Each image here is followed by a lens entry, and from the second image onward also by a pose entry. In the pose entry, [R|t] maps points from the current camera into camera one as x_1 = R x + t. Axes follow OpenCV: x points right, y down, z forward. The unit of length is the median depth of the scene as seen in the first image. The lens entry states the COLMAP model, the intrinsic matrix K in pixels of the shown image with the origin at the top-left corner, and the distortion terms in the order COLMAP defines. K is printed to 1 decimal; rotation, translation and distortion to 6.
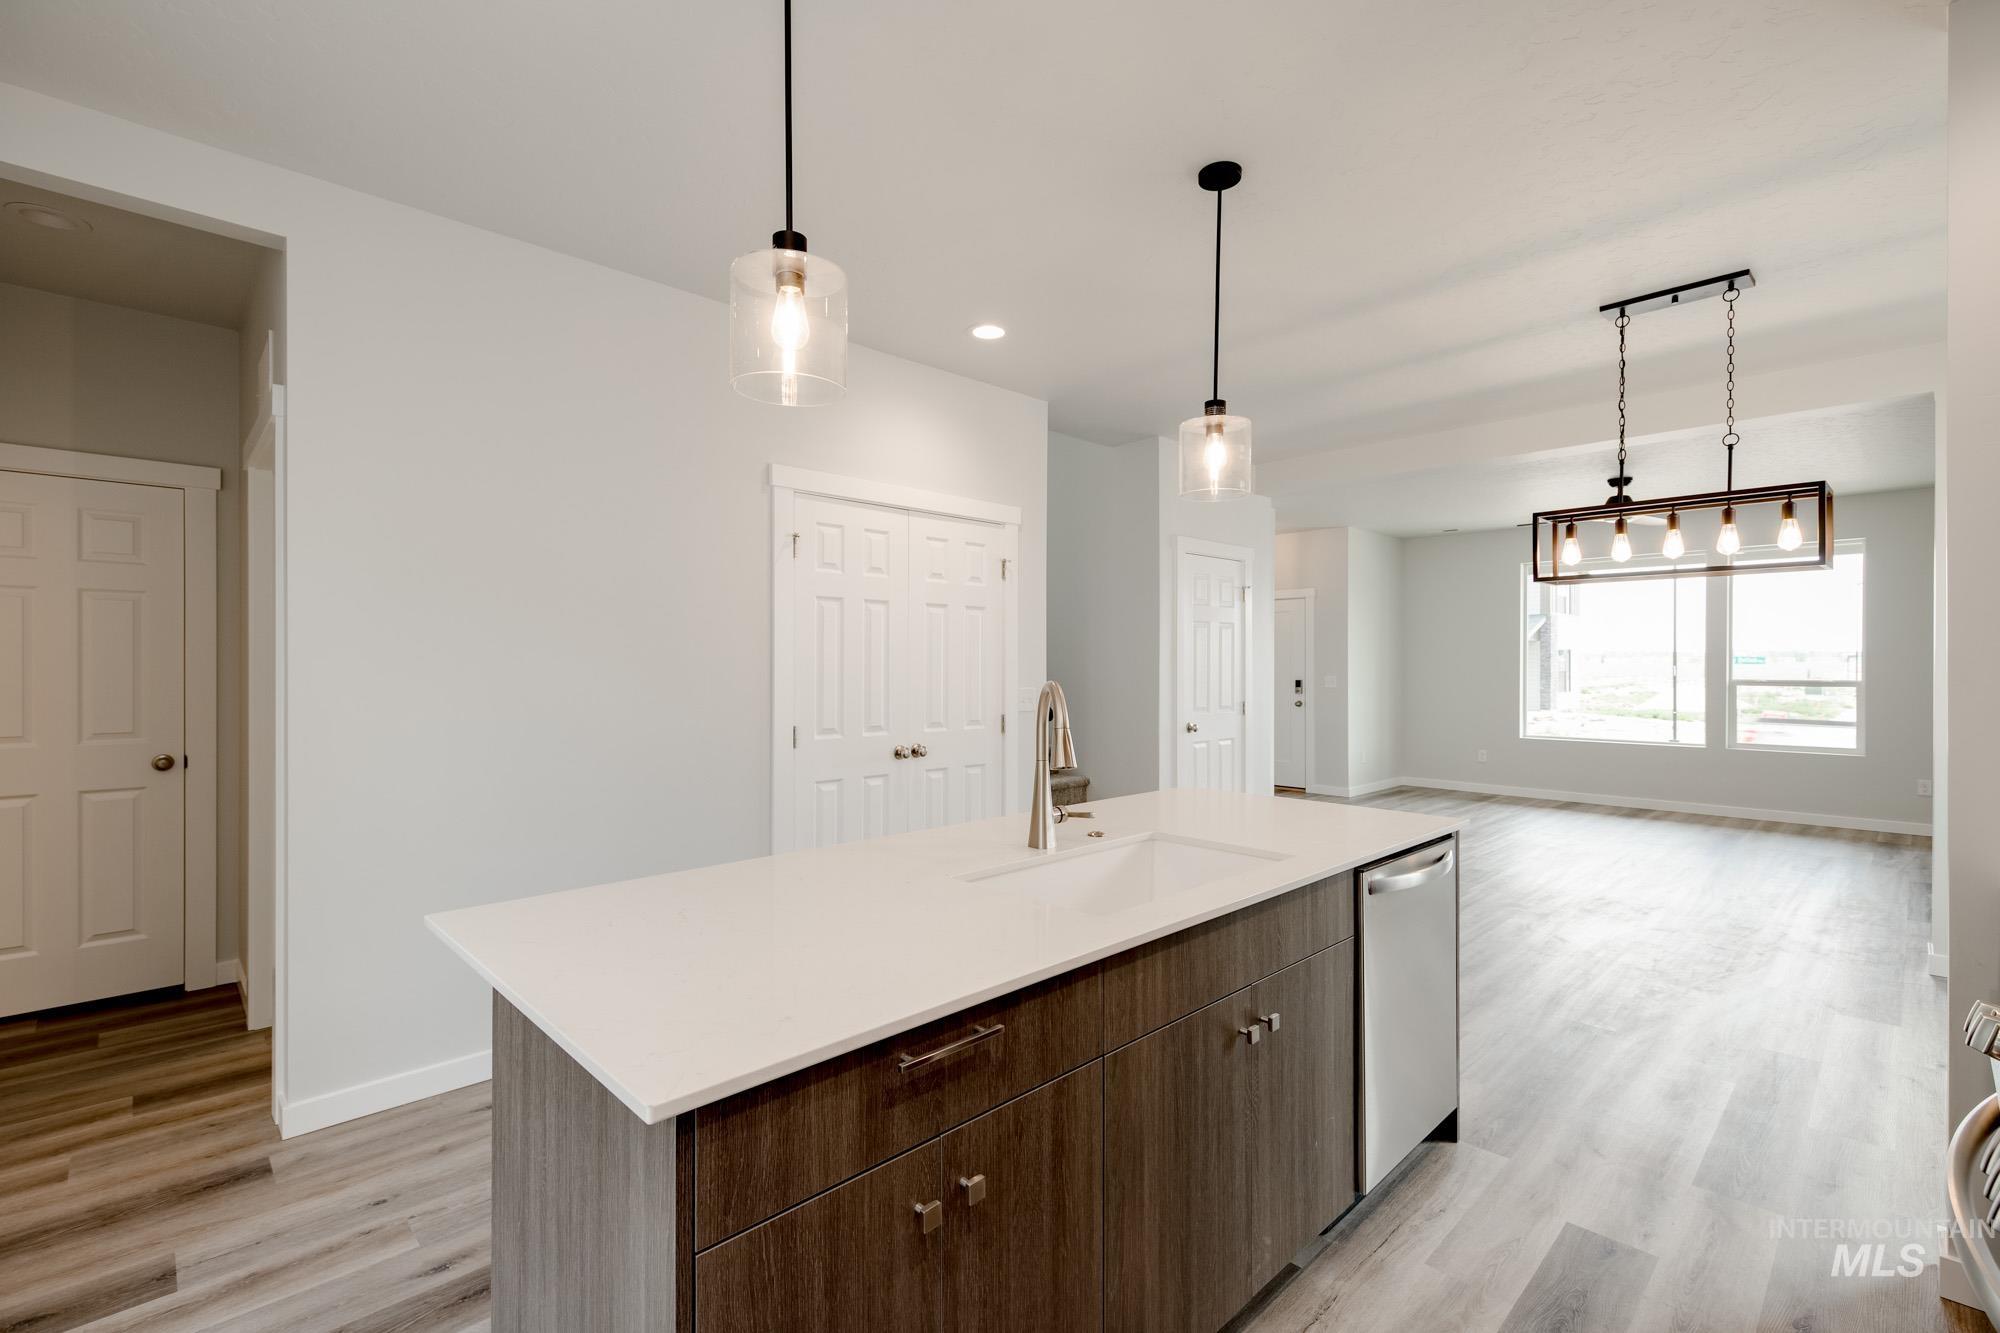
lens RADIAL K [[884.0, 0, 996.6], [0, 884.0, 667.0], [0, 0, 1]] dist [0.015836, -0.008843]
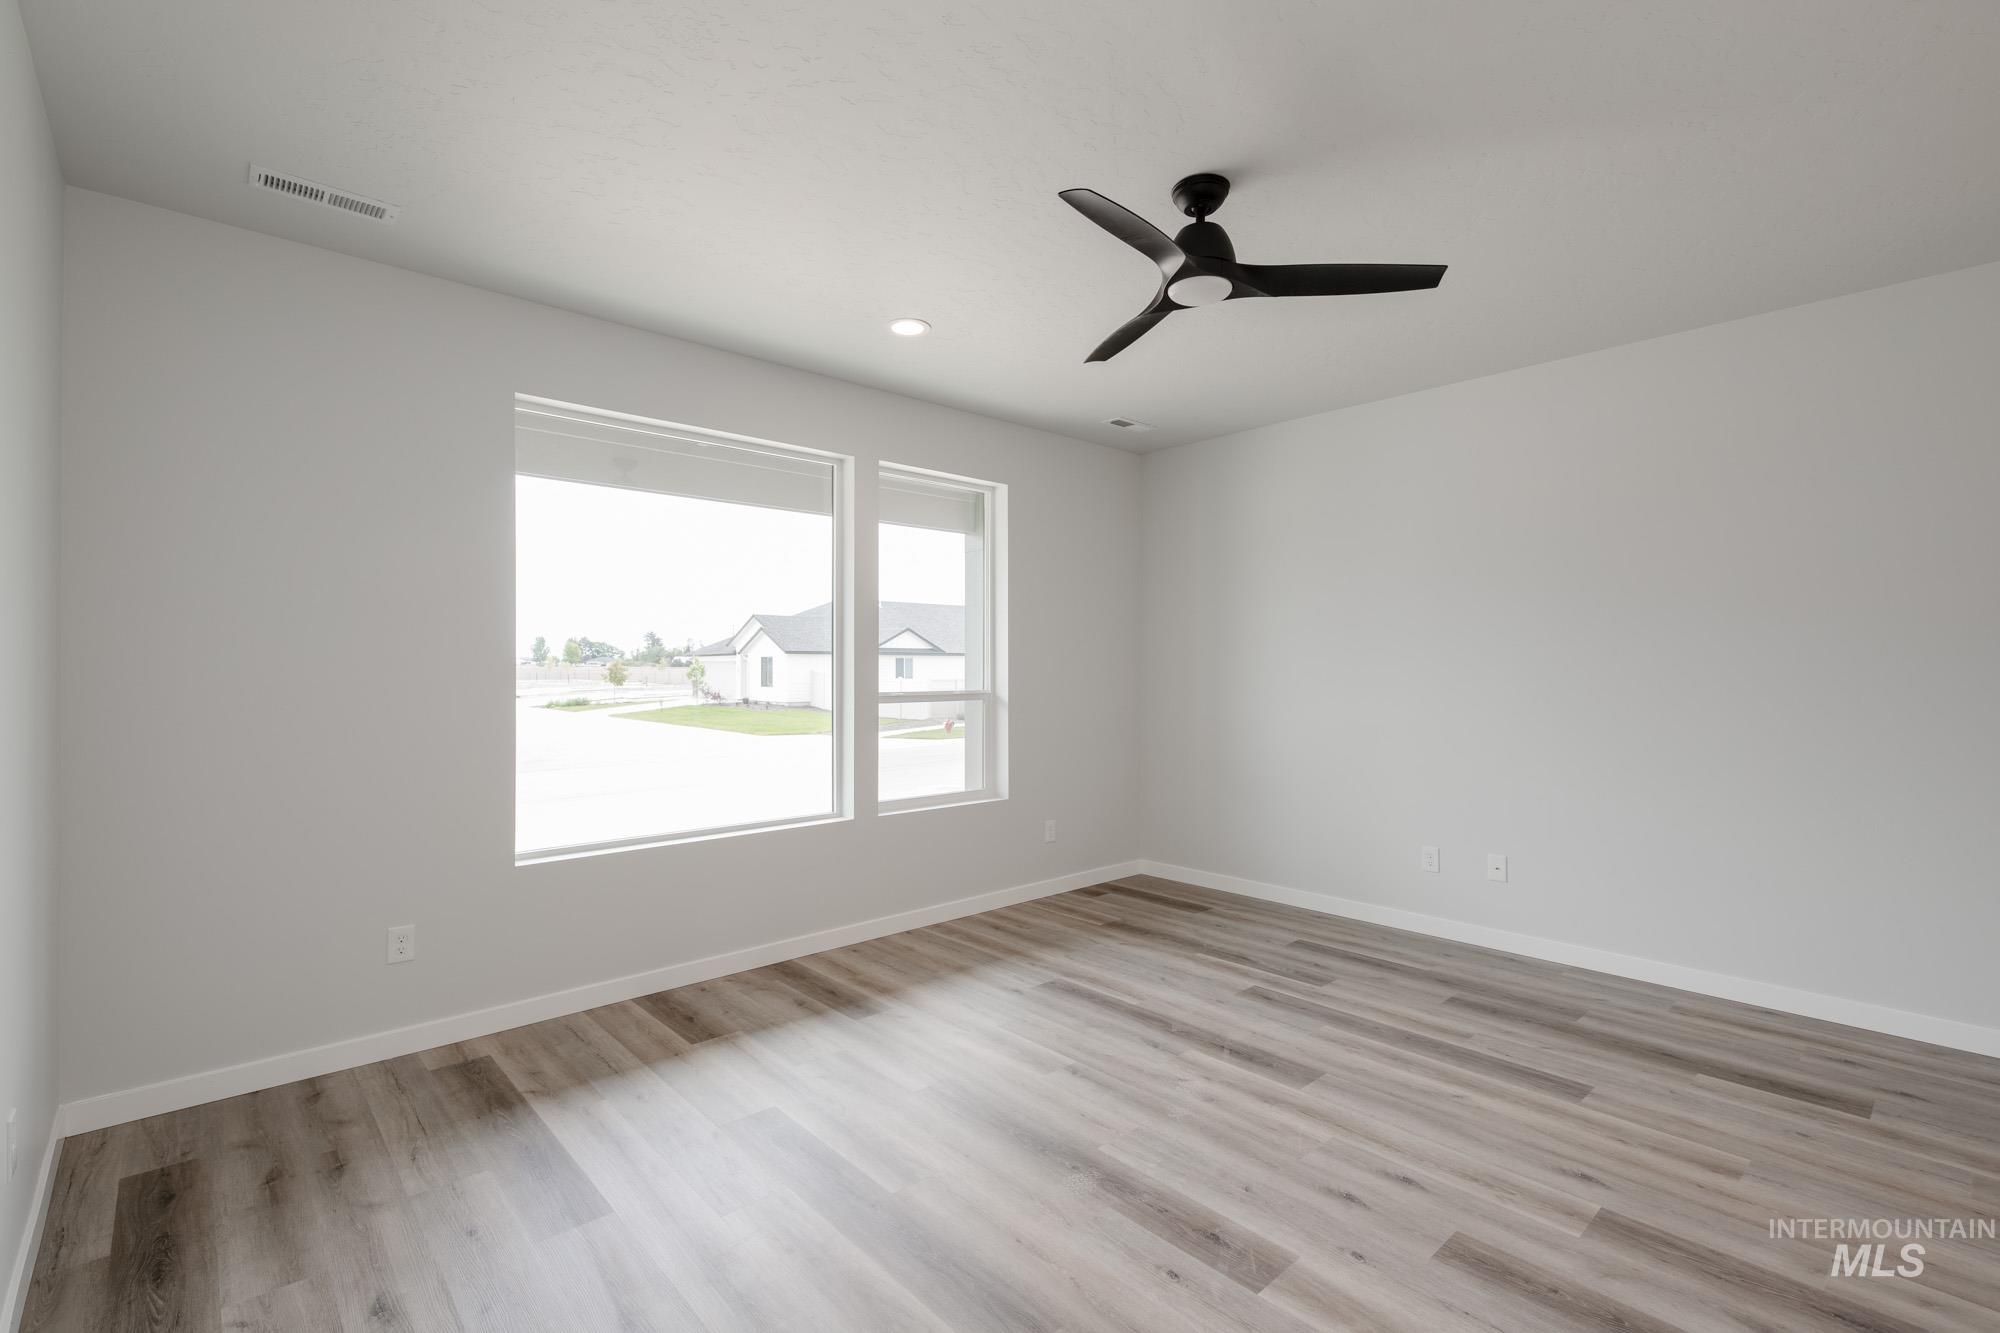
lens RADIAL K [[894.5, 0, 1022.9], [0, 894.5, 661.7], [0, 0, 1]] dist [0.014204, -0.007441]
pose [[0.031968, 0.007070, 0.999464, 0.519041], [0.002654, 0.999971, -0.007159, -0.003951], [-0.999485, 0.002882, 0.031948, 1.799228]]
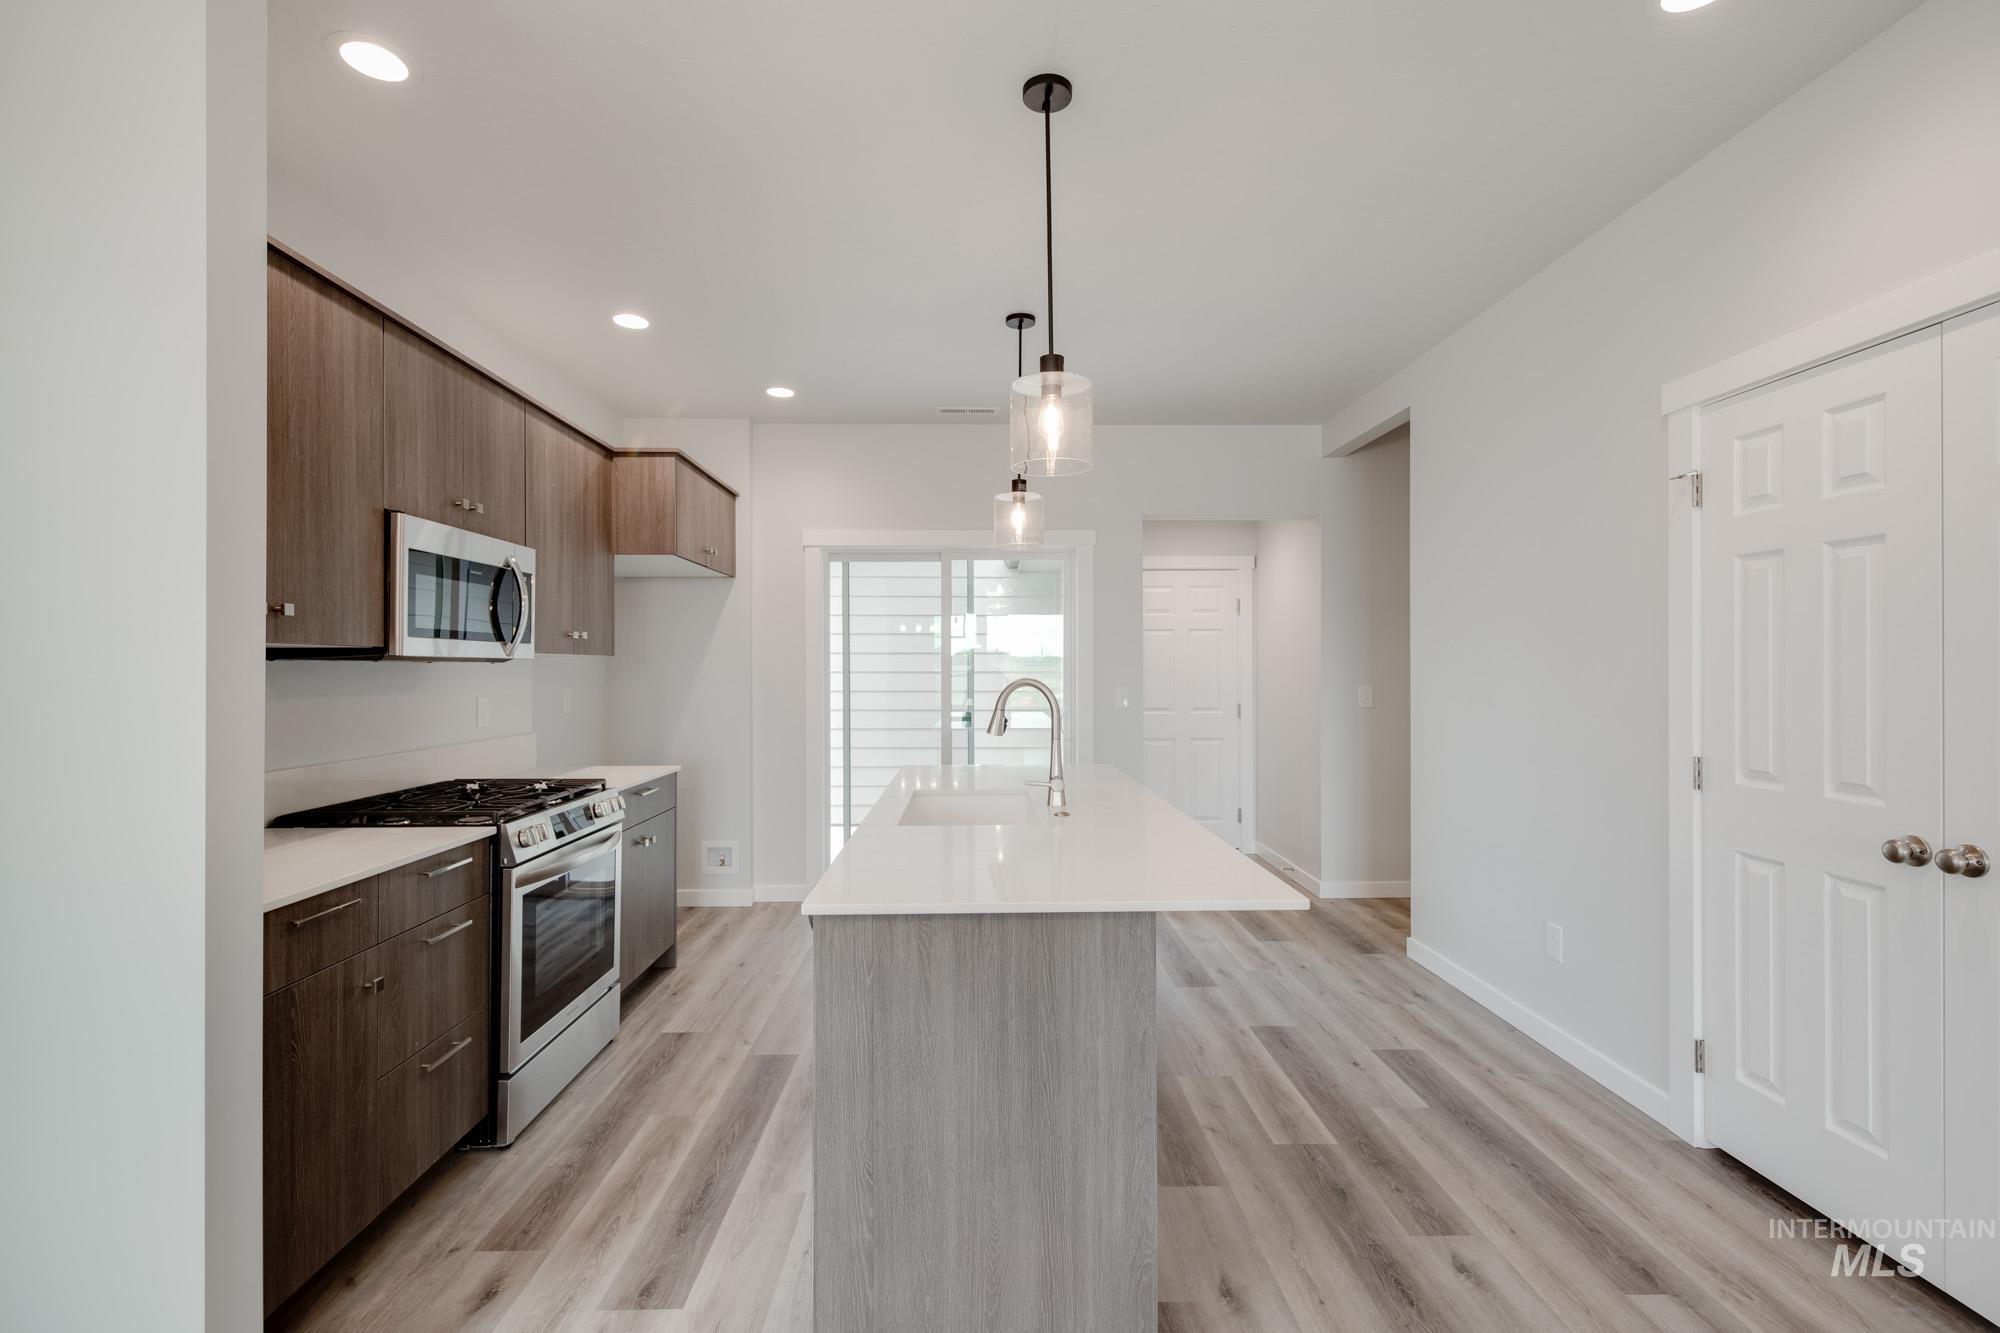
lens RADIAL K [[884.0, 0, 996.6], [0, 884.0, 667.0], [0, 0, 1]] dist [0.015836, -0.008843]
pose [[-0.680335, -0.001940, -0.732898, 0.567003], [-0.000711, 0.999998, -0.001986, 0.000165], [0.732901, -0.000830, -0.680335, 0.962829]]
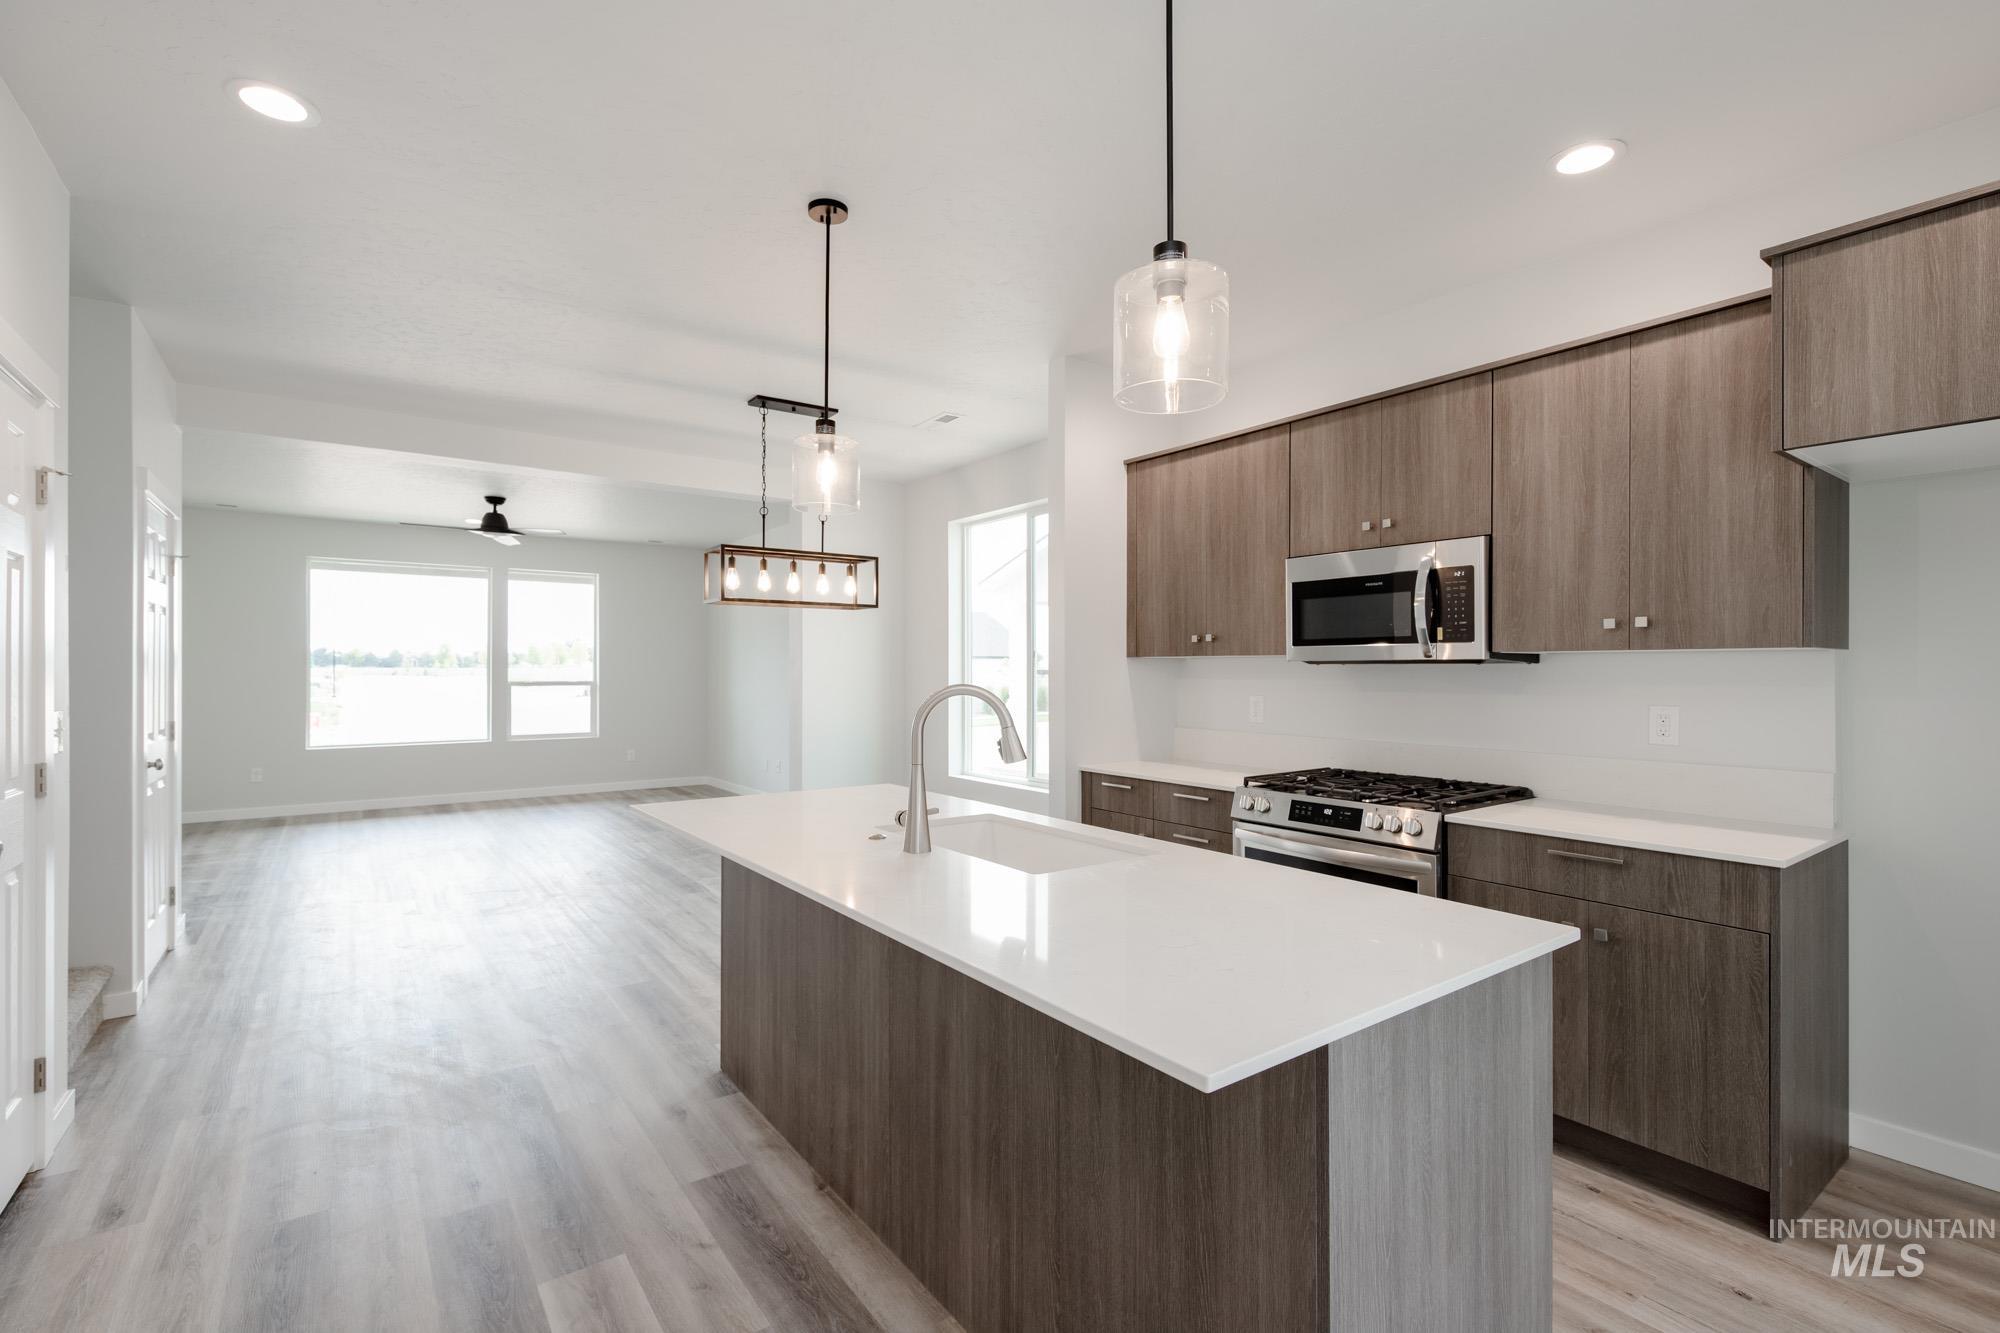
lens RADIAL K [[884.0, 0, 996.6], [0, 884.0, 667.0], [0, 0, 1]] dist [0.015836, -0.008843]
pose [[0.141029, 0.002307, 0.990003, -0.484565], [0.001755, 0.999995, -0.002580, -0.000872], [-0.990004, 0.002102, 0.141024, 0.405295]]
